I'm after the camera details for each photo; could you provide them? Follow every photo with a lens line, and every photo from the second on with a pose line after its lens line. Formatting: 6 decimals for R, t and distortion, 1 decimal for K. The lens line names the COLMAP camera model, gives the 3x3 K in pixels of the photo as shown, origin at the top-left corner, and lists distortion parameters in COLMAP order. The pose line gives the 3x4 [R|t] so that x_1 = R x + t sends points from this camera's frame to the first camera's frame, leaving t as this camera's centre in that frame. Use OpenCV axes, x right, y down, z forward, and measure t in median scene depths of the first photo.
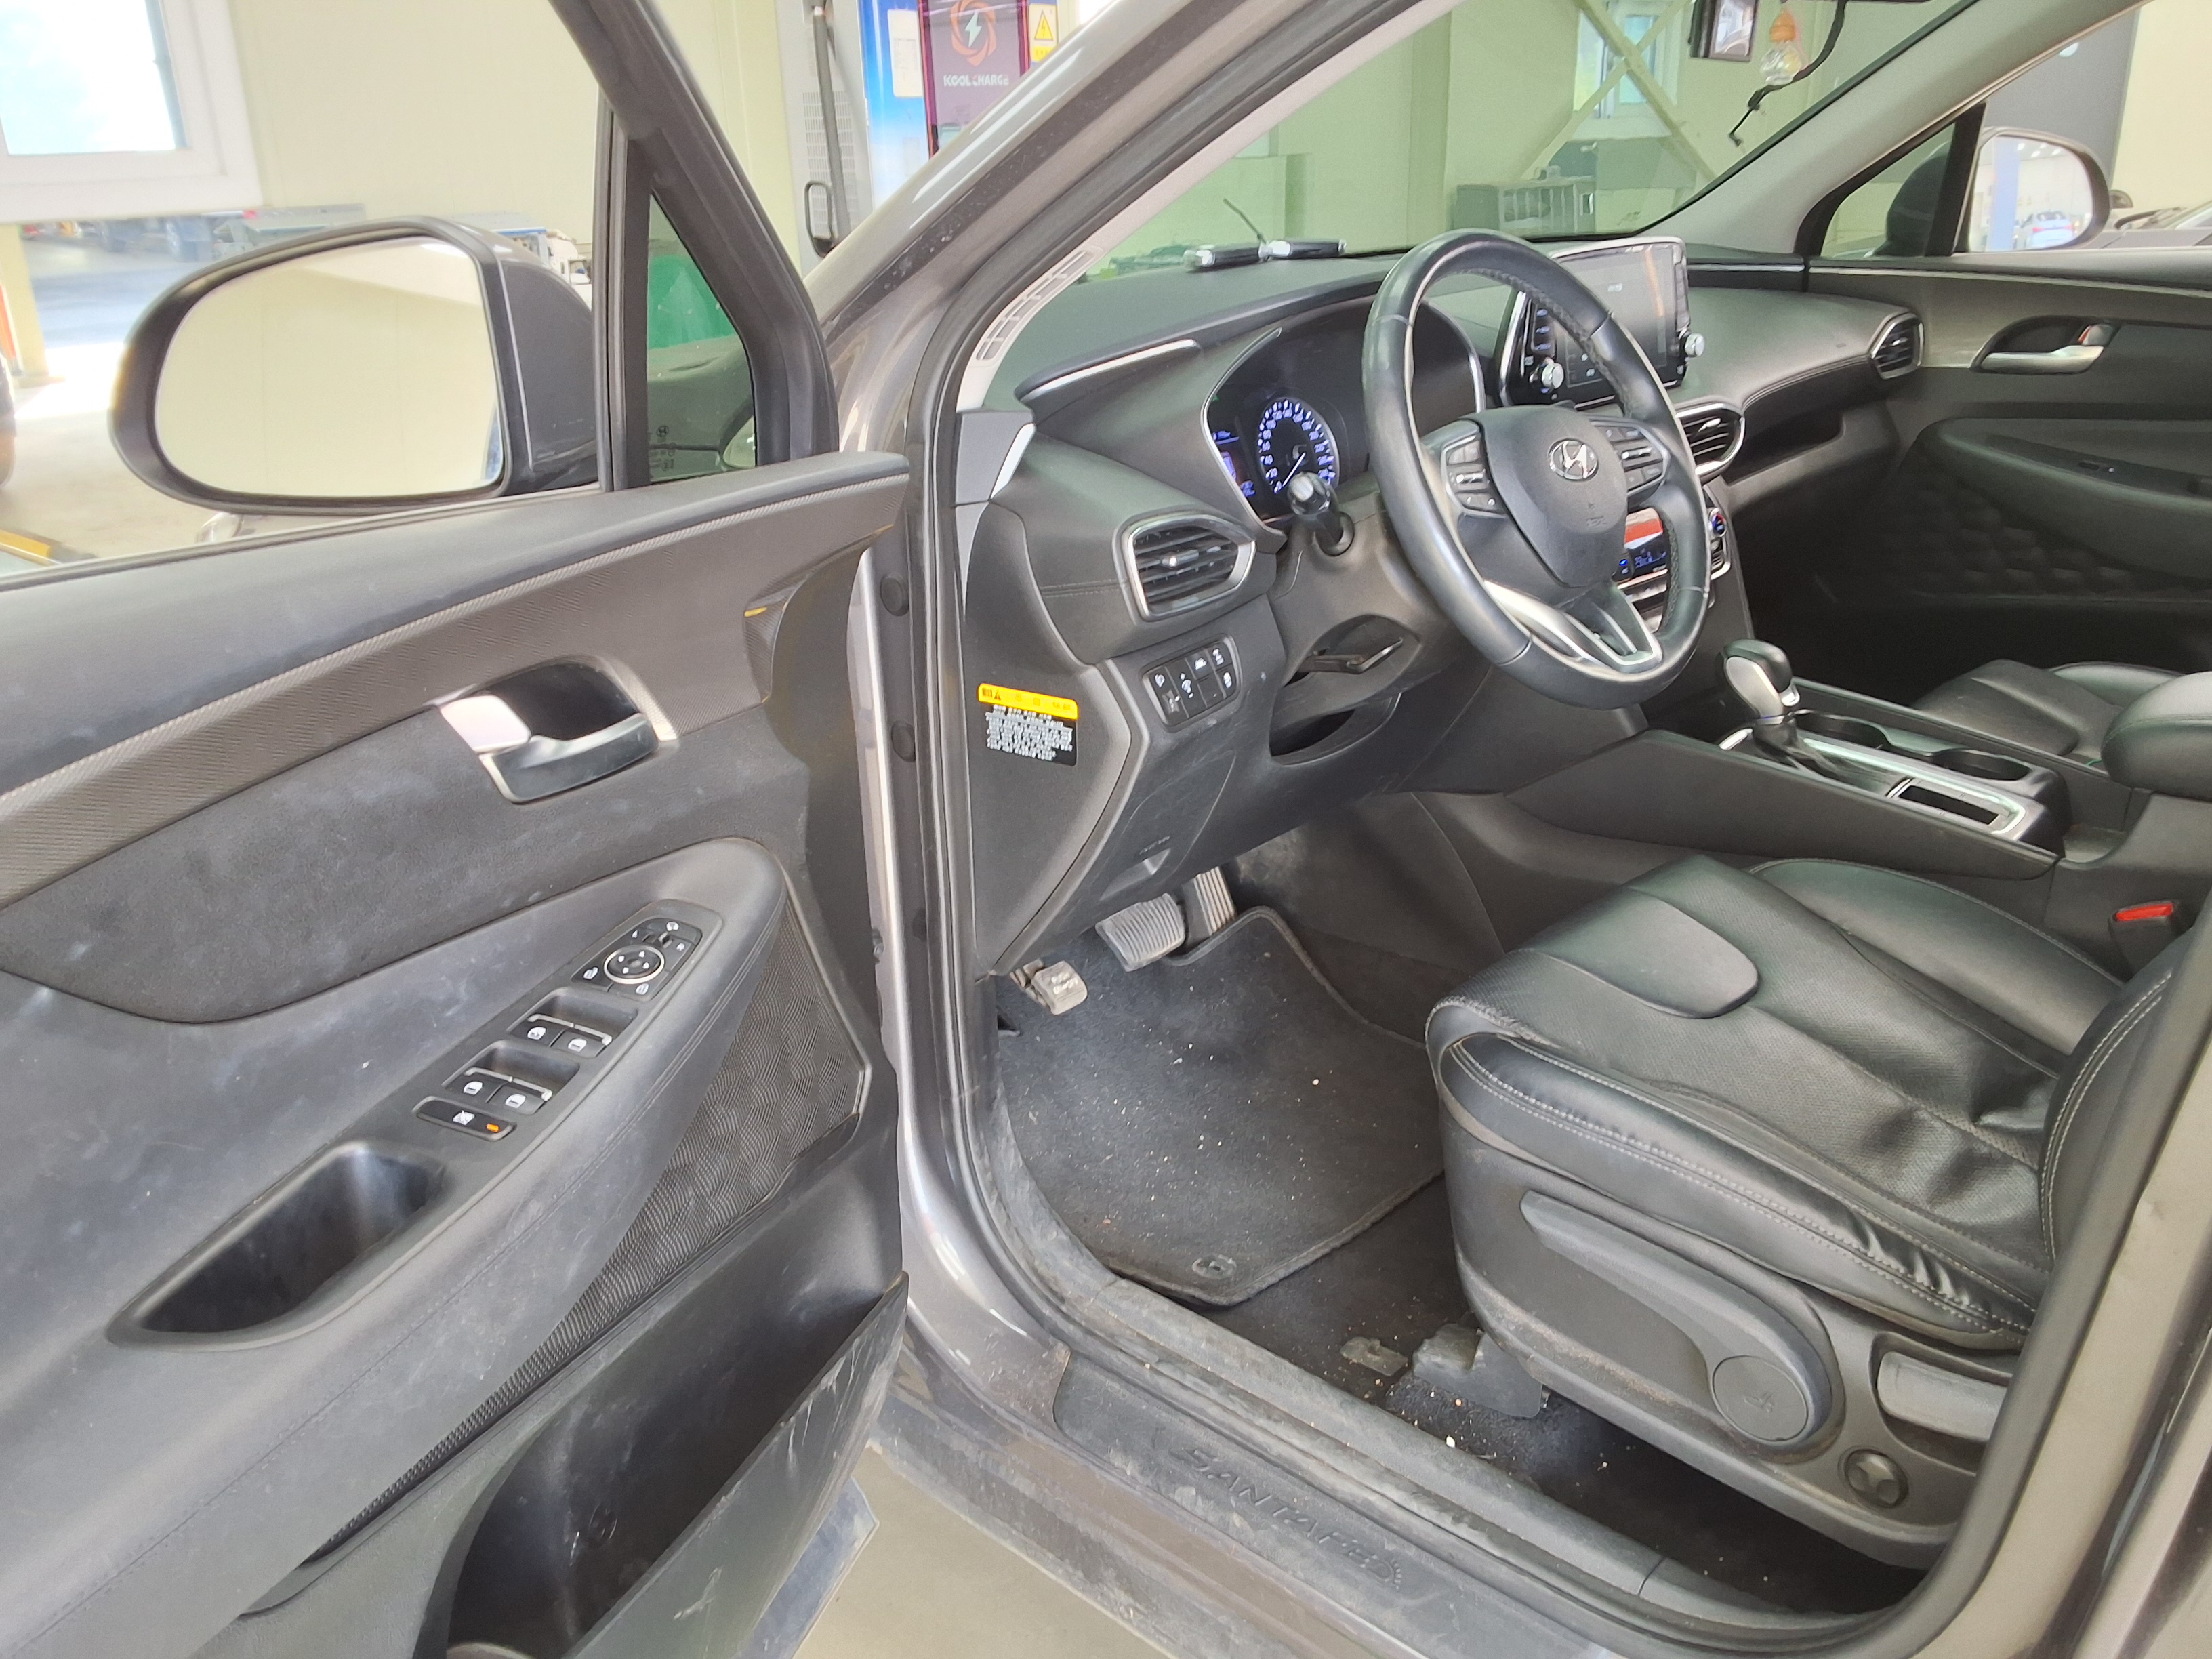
lens RADIAL K [[1722.7, 0, 1091.3], [0, 1722.7, 817.8], [0, 0, 1]] dist [0.106123, -0.132286]
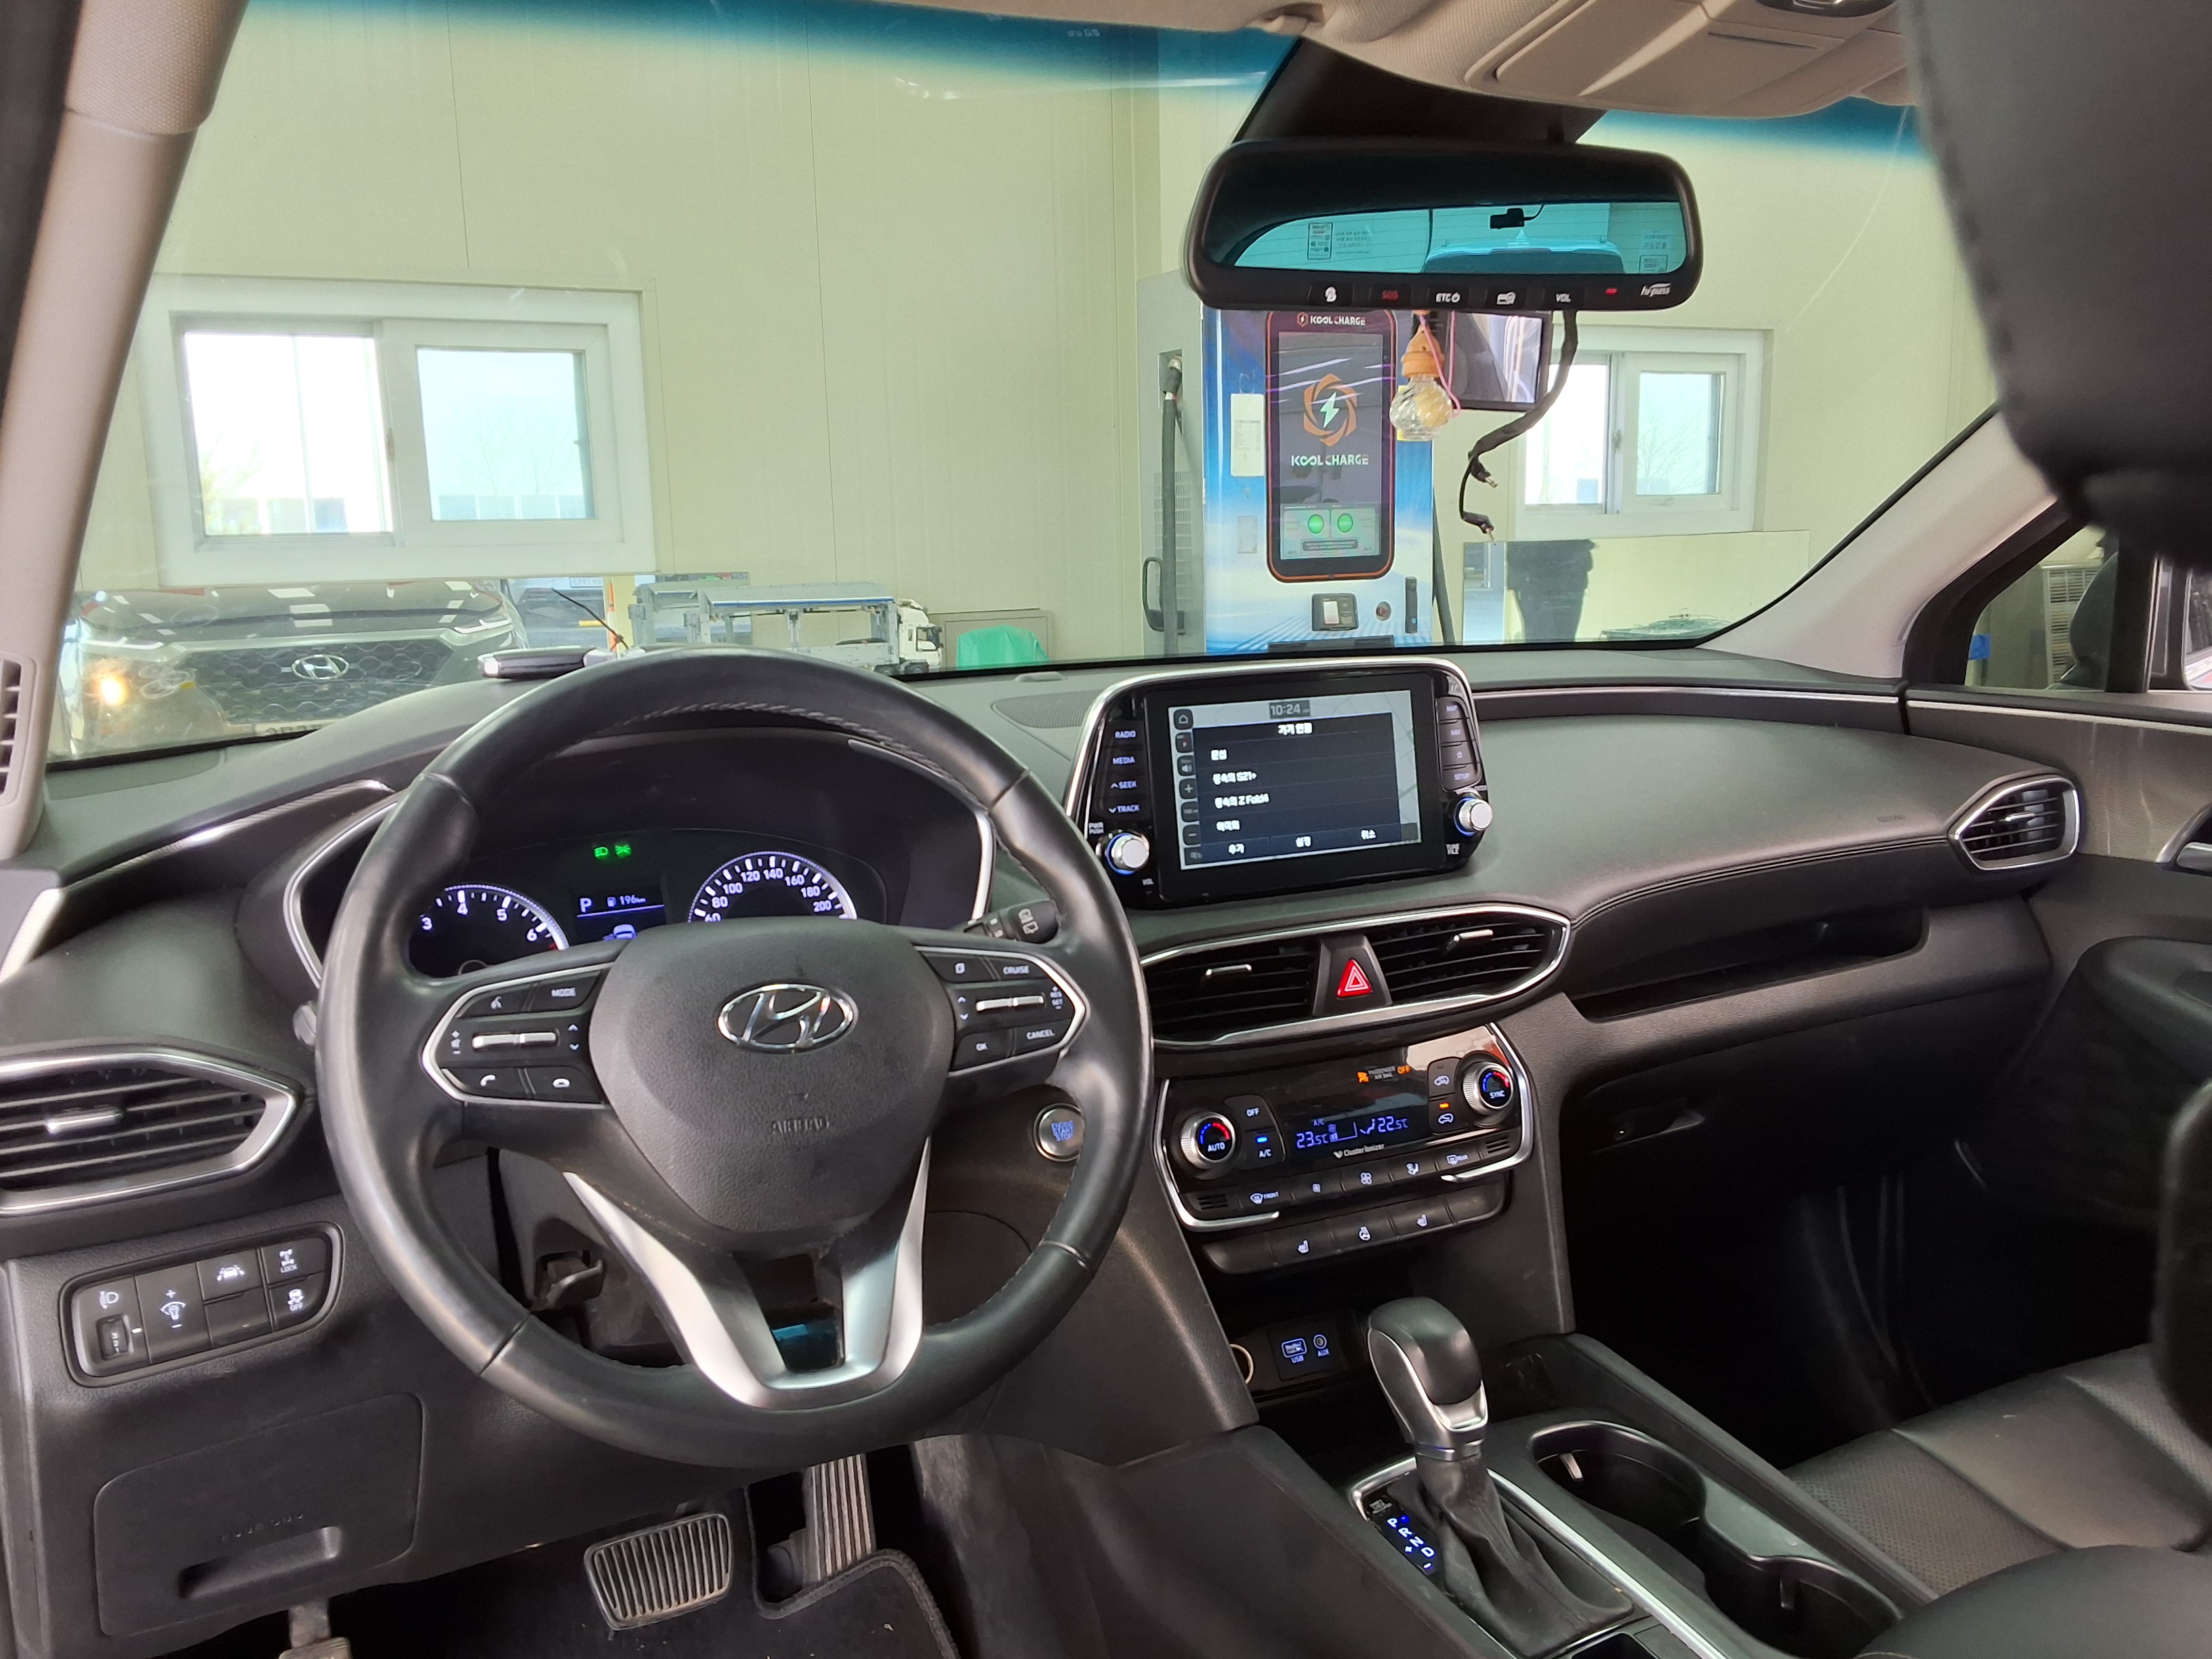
lens RADIAL K [[1722.7, 0, 1091.3], [0, 1722.7, 817.8], [0, 0, 1]] dist [0.106123, -0.132286]
pose [[0.940693, 0.064480, -0.333076, 0.347870], [-0.128980, 0.976025, -0.175325, -0.110116], [0.313785, 0.207887, 0.926457, 0.282868]]
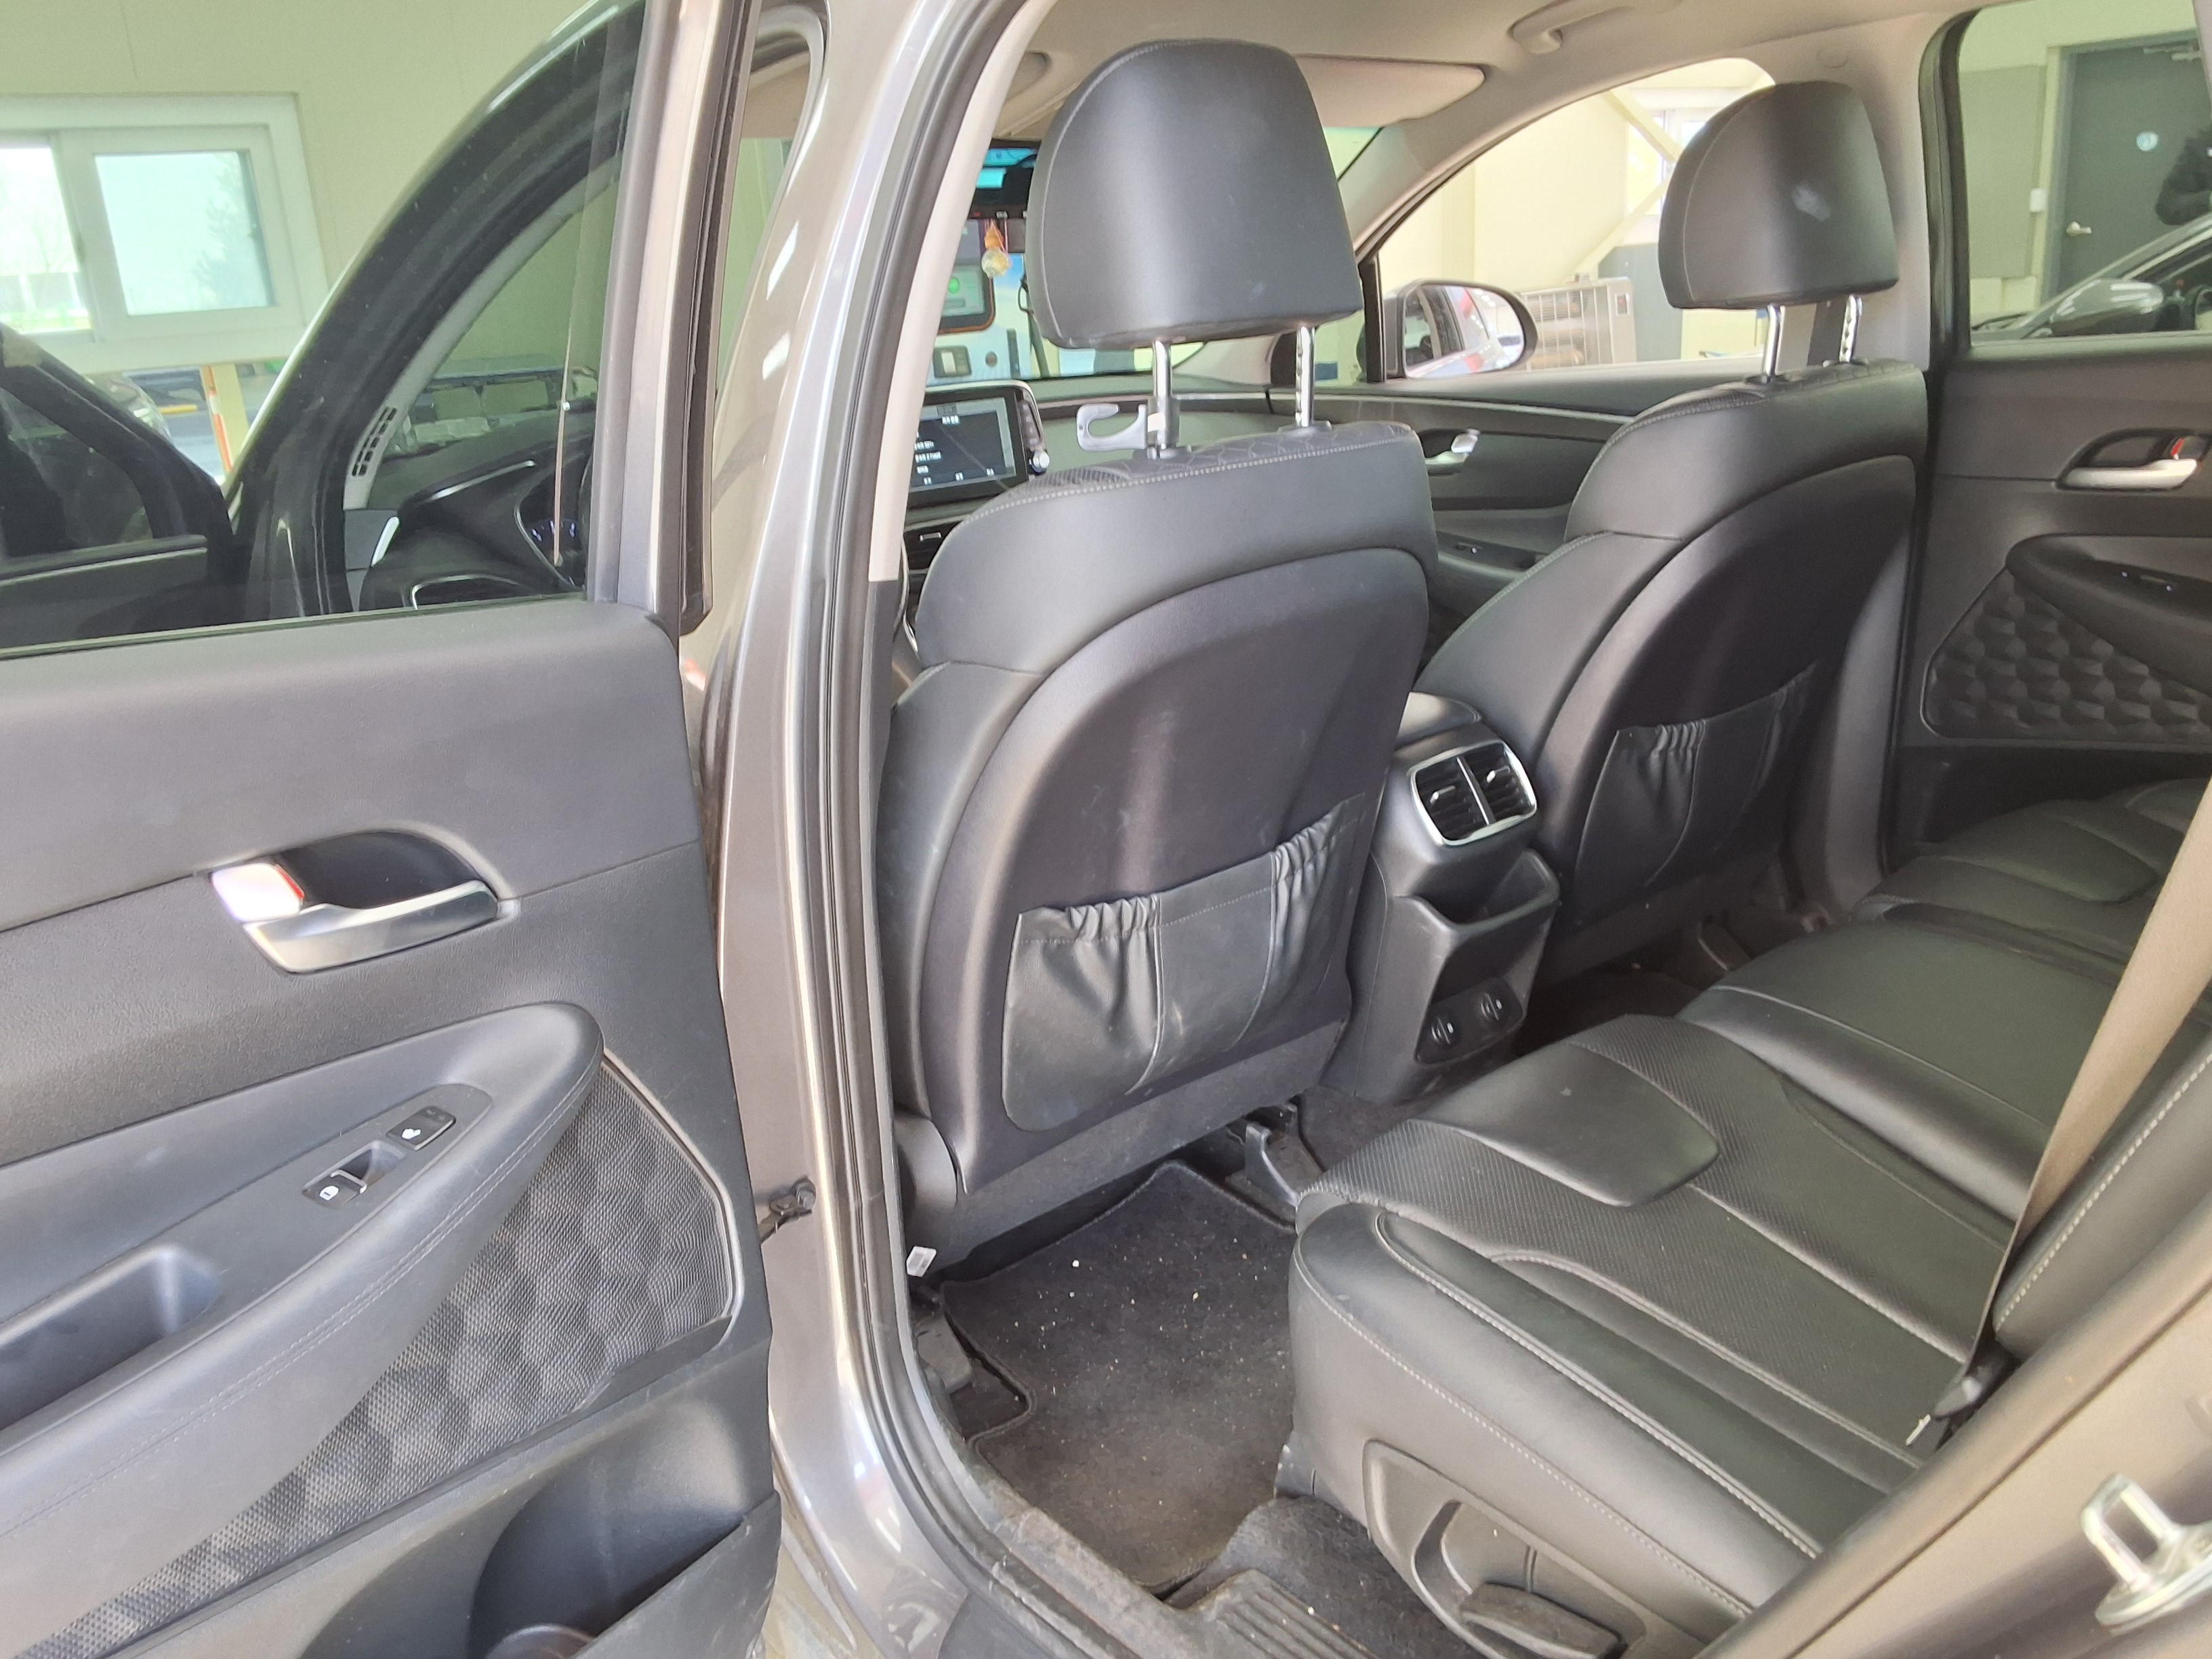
lens RADIAL K [[1722.7, 0, 1091.3], [0, 1722.7, 817.8], [0, 0, 1]] dist [0.106123, -0.132286]
pose [[0.991930, 0.006397, -0.126628, 0.452133], [-0.013533, 0.998363, -0.055572, 0.065261], [0.126065, 0.056837, 0.990392, -0.247430]]
